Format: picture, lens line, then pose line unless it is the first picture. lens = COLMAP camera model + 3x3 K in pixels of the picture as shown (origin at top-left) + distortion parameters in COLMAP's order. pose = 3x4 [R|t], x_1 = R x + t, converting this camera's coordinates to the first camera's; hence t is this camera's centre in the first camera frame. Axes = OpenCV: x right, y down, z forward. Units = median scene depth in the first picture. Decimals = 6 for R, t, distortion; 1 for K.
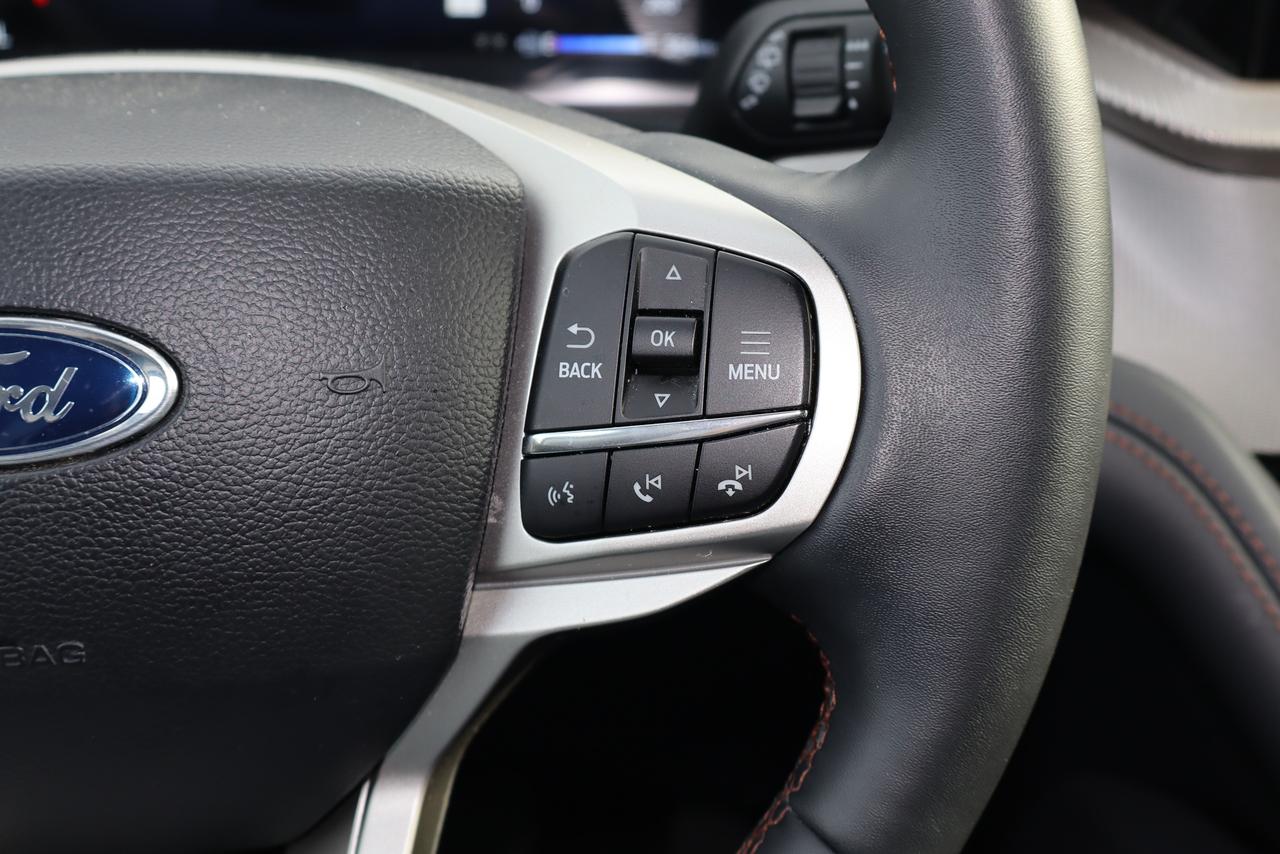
lens RADIAL K [[1773.2, 0, 647.1], [0, 1773.2, 418.6], [0, 0, 1]] dist [0.049118, 0.000000]
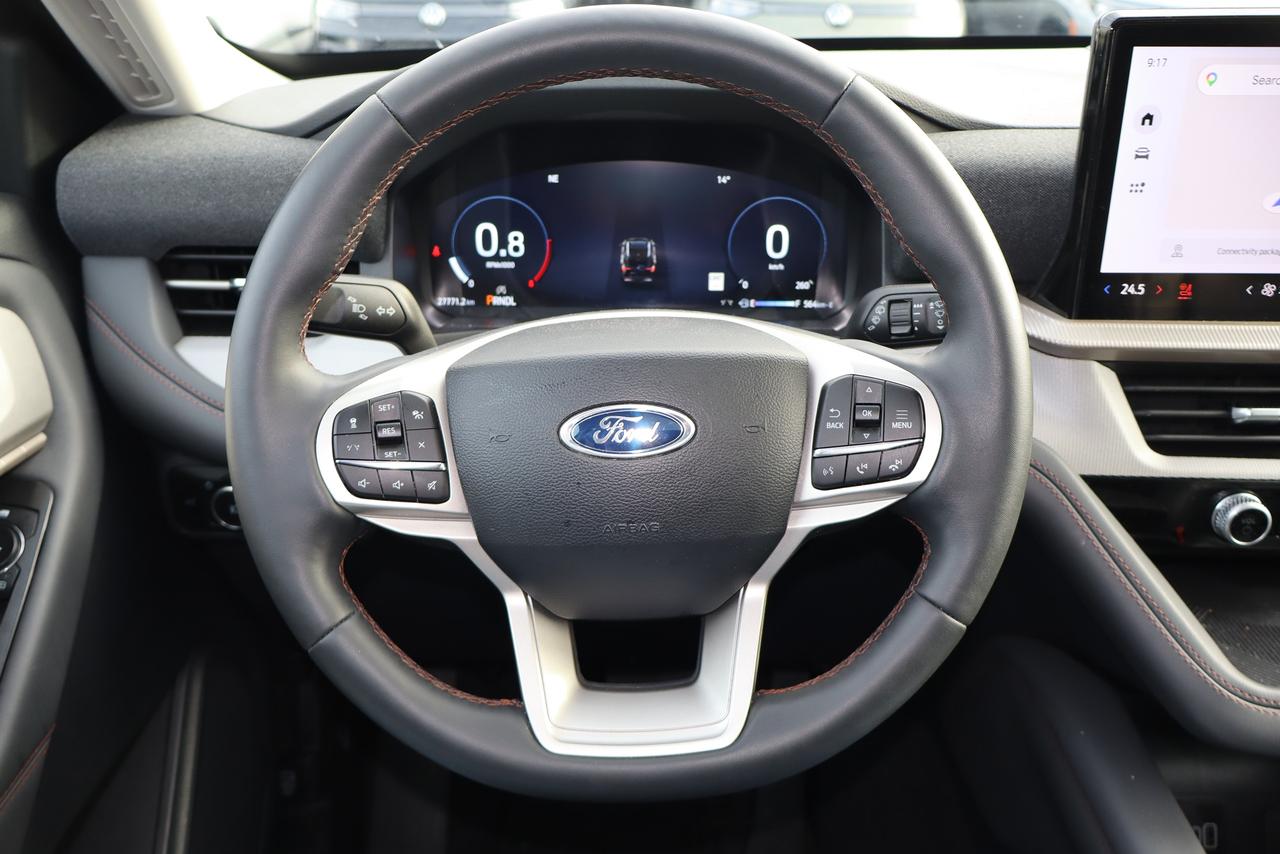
lens RADIAL K [[1077.0, 0, 630.9], [0, 1077.0, 415.8], [0, 0, 1]] dist [0.005056, -0.012540]
pose [[0.999150, 0.001644, -0.041186, -0.277115], [-0.005570, 0.995424, -0.095396, 0.114817], [0.040841, 0.095545, 0.994587, -0.641178]]
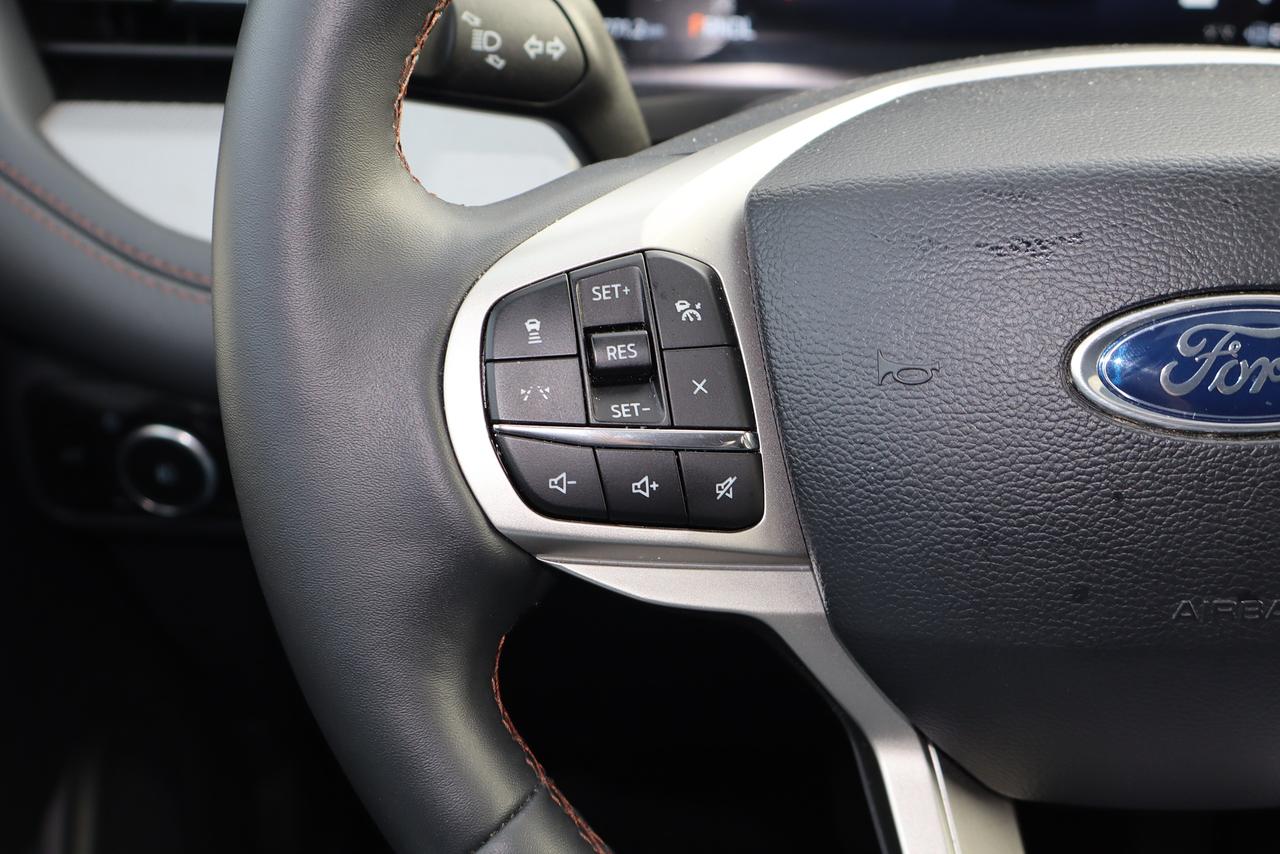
lens RADIAL K [[1773.2, 0, 635.6], [0, 1773.2, 431.2], [0, 0, 1]] dist [0.049118, 0.000000]
pose [[0.996372, 0.021220, -0.082412, -0.612470], [-0.020112, 0.999696, 0.014248, 0.016792], [0.082689, -0.012539, 0.996497, -0.099591]]
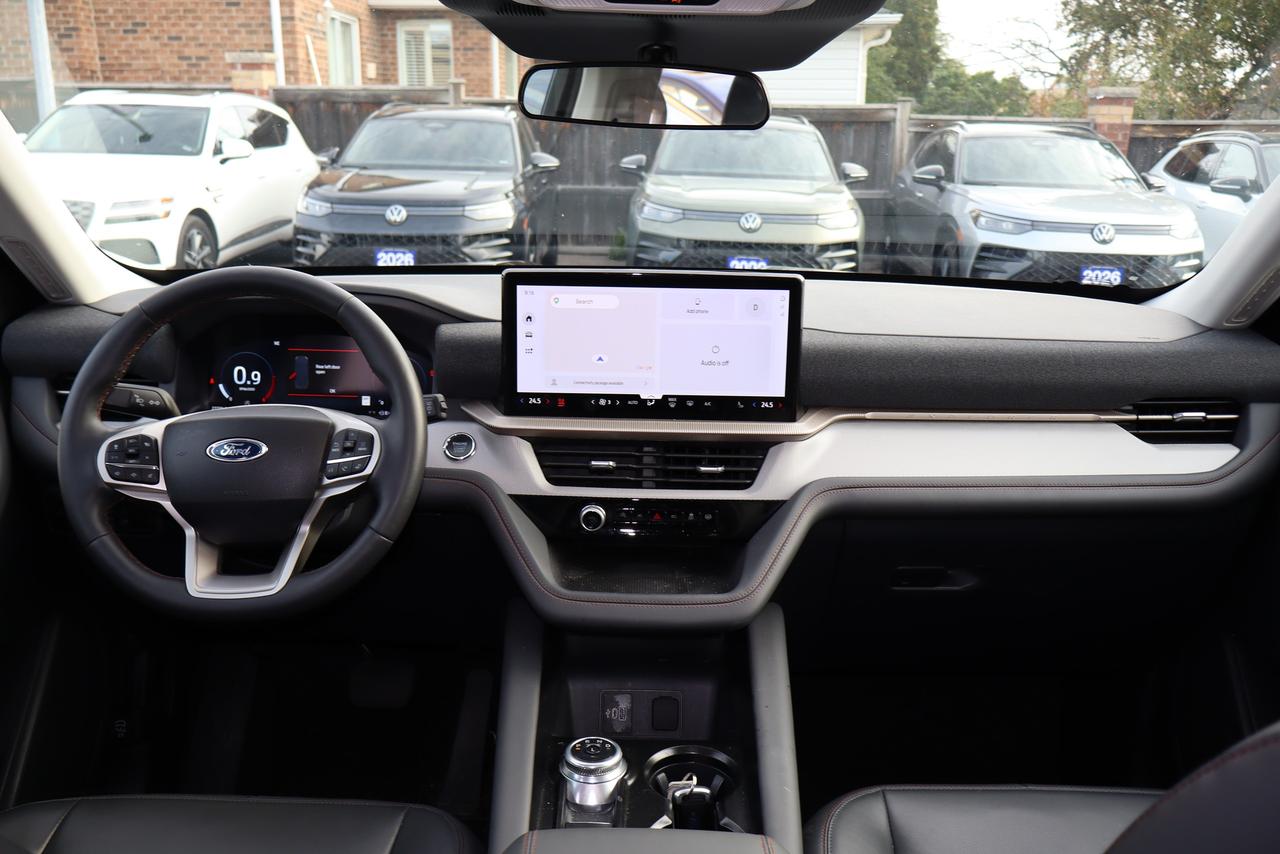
lens RADIAL K [[1077.0, 0, 647.7], [0, 1077.0, 421.5], [0, 0, 1]] dist [0.005056, -0.012540]
pose [[0.999781, 0.013130, -0.016319, 1.058234], [-0.016847, 0.967026, -0.254118, 0.772819], [0.012444, 0.254337, 0.967036, -2.491039]]
